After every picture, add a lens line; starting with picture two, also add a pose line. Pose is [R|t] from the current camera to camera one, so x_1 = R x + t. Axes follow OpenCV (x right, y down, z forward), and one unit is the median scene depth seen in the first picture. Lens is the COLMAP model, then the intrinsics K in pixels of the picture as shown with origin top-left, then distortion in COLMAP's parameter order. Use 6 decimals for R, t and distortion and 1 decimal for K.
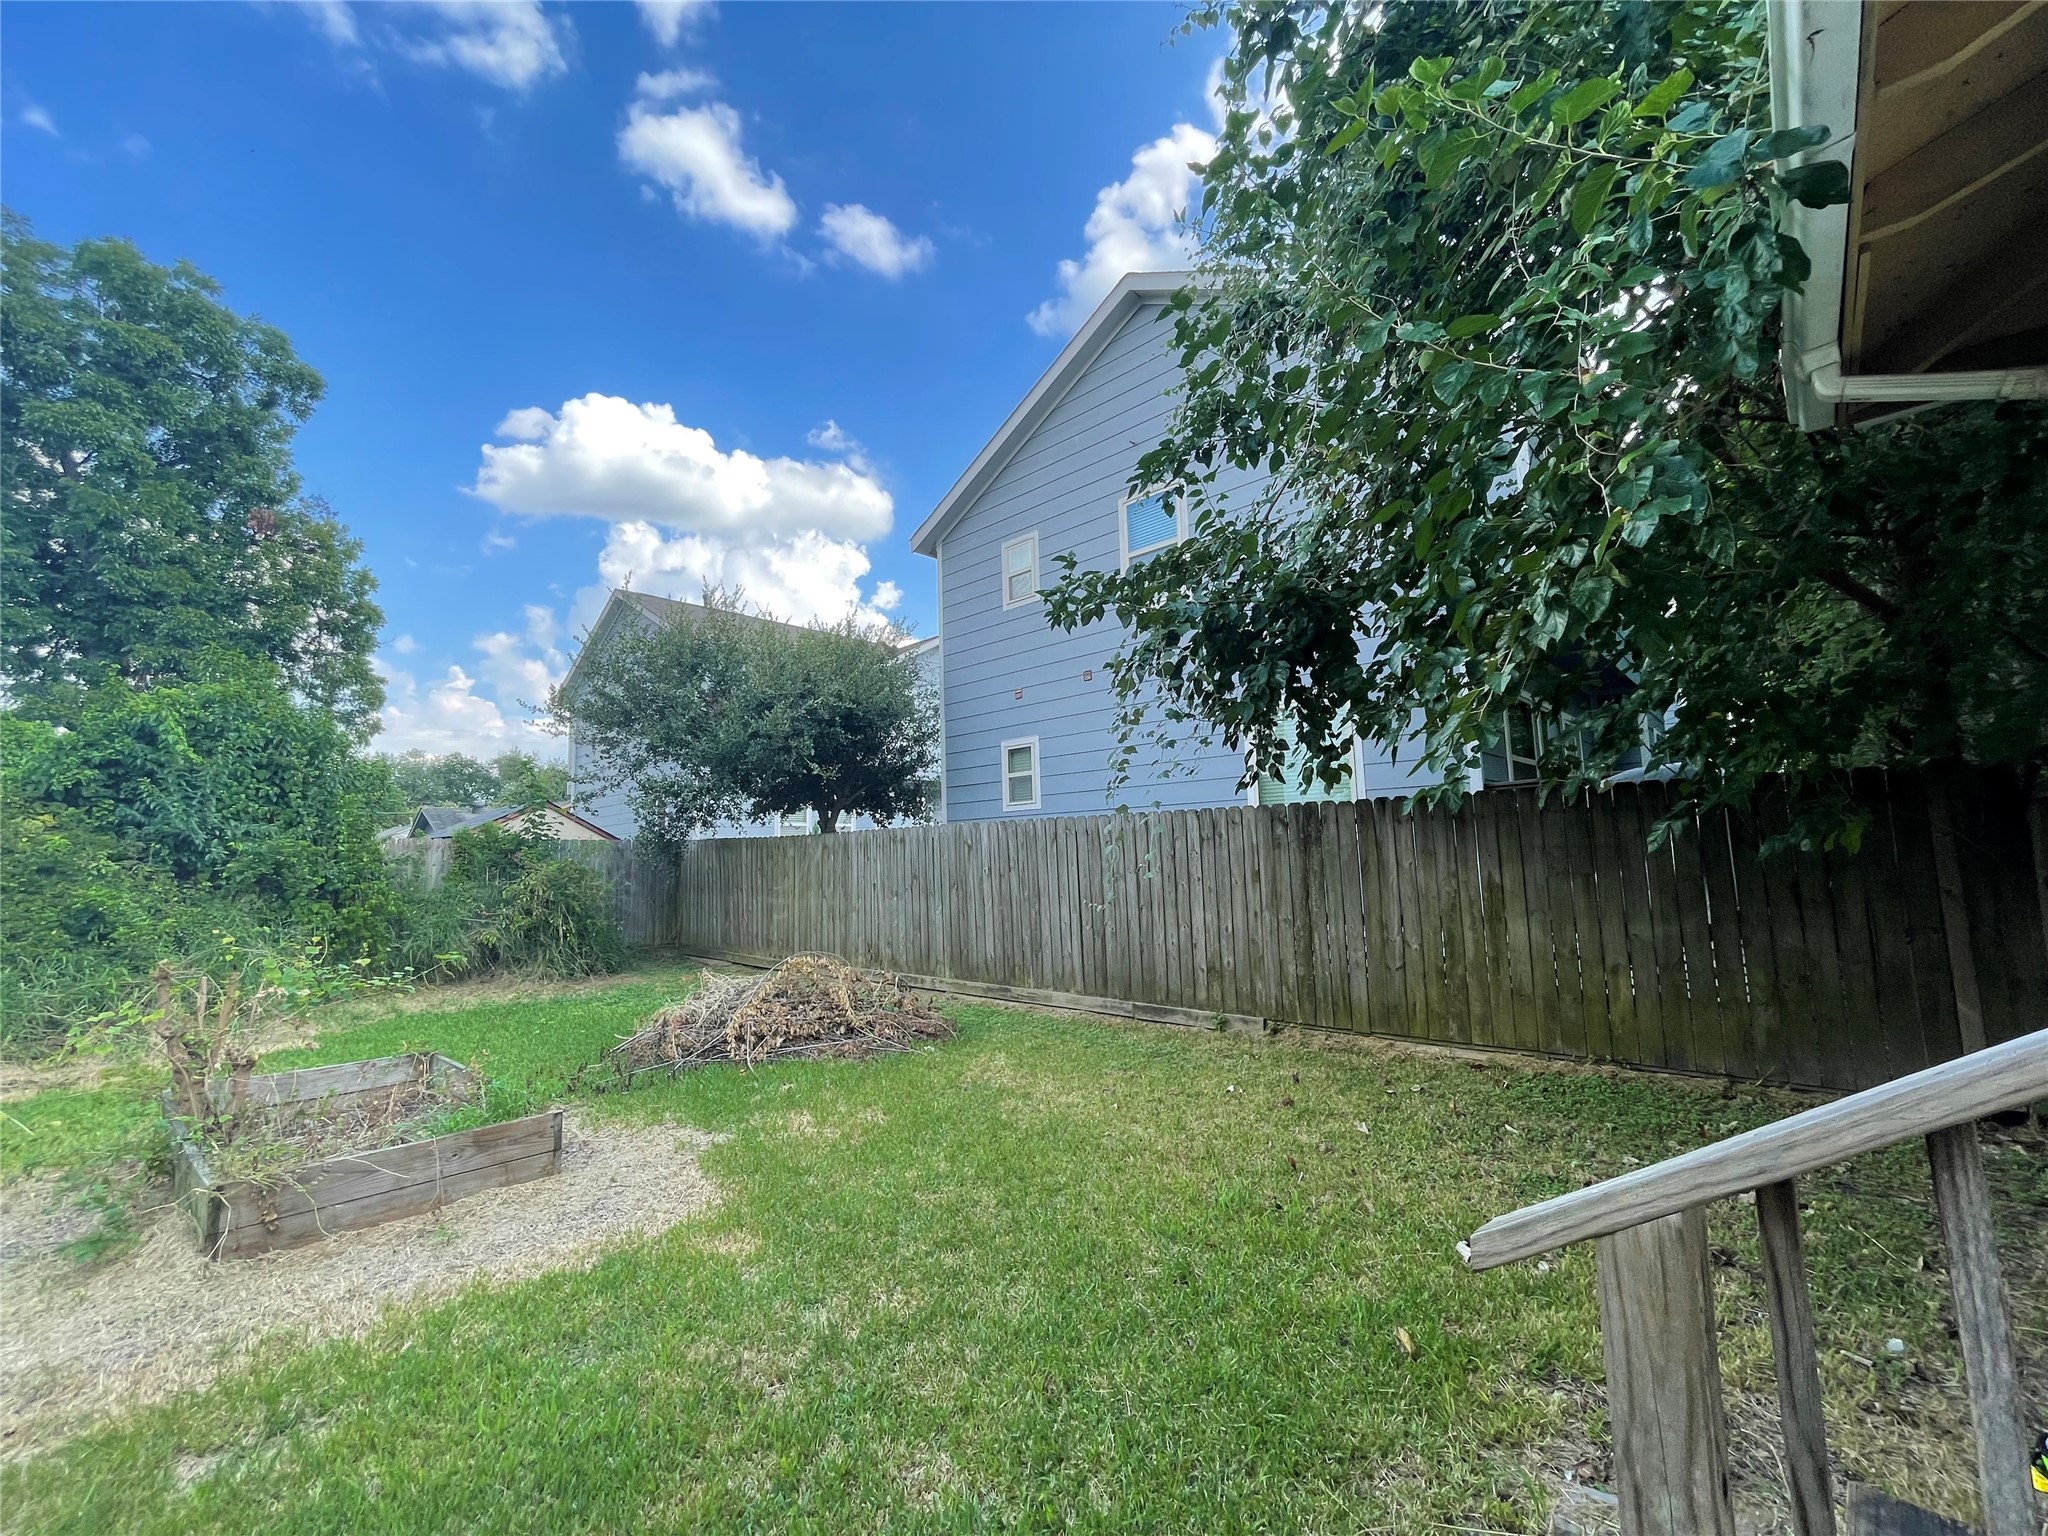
lens RADIAL K [[834.9, 0, 1043.6], [0, 834.9, 763.4], [0, 0, 1]] dist [-0.003527, 0.000361]
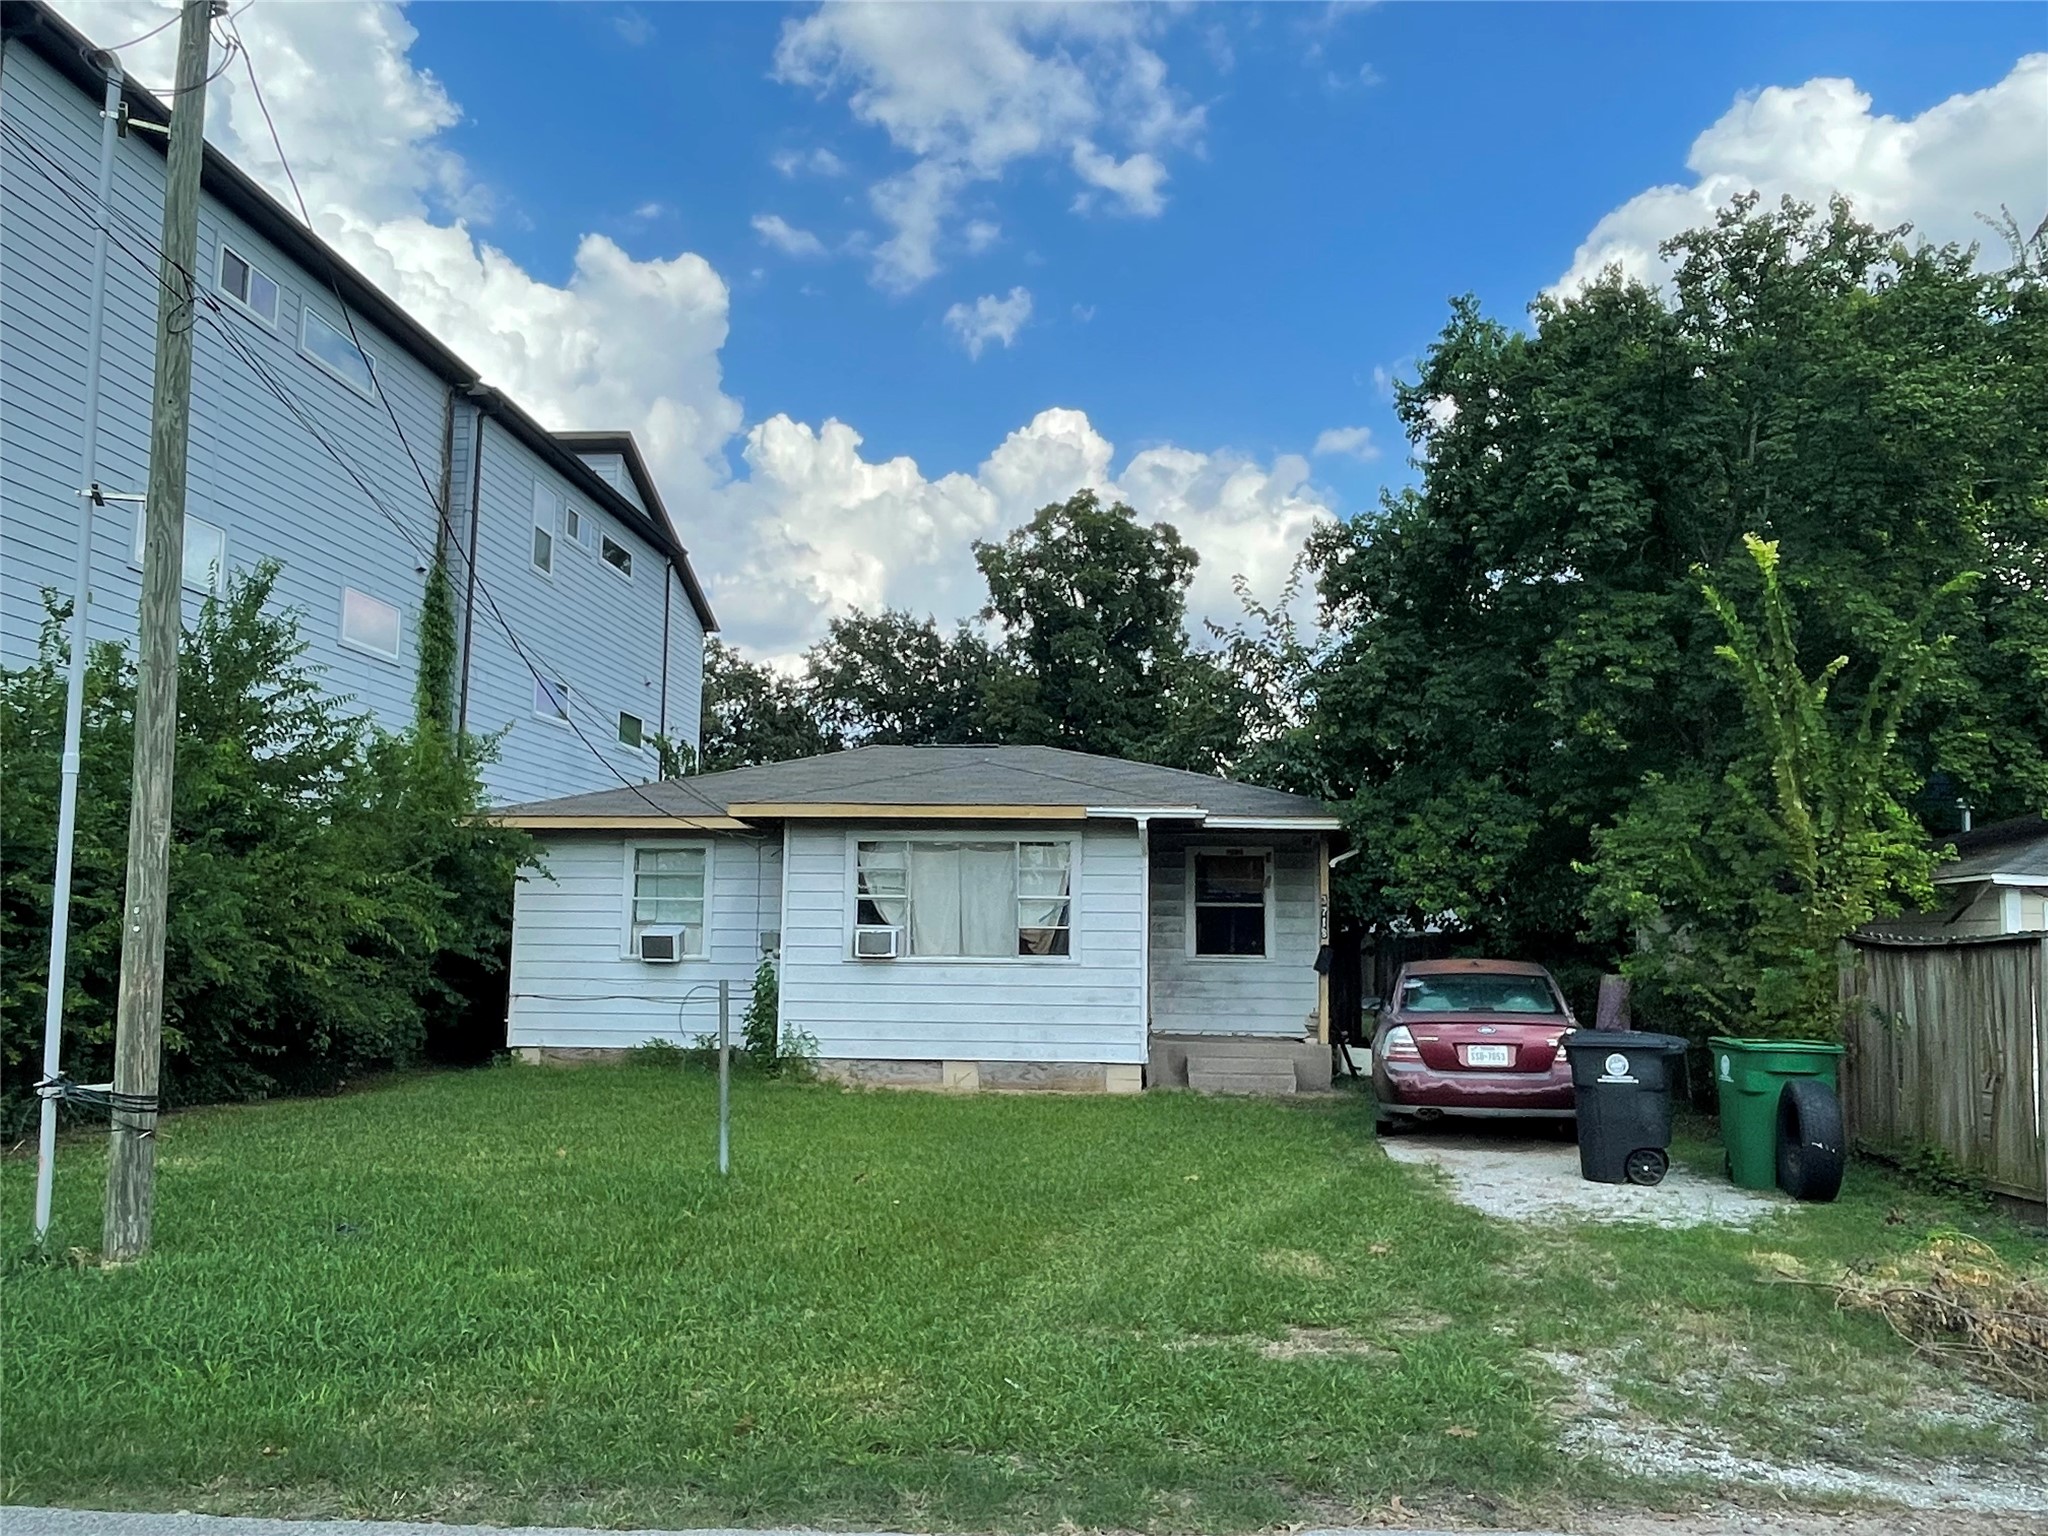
lens RADIAL K [[1541.1, 0, 1023.6], [0, 1541.1, 764.1], [0, 0, 1]] dist [-0.003333, 0.002117]
pose [[0.621962, -0.044341, -0.781791, 3.493935], [0.051926, 0.998533, -0.015323, -0.536836], [0.781324, -0.031065, 0.623352, -3.005242]]
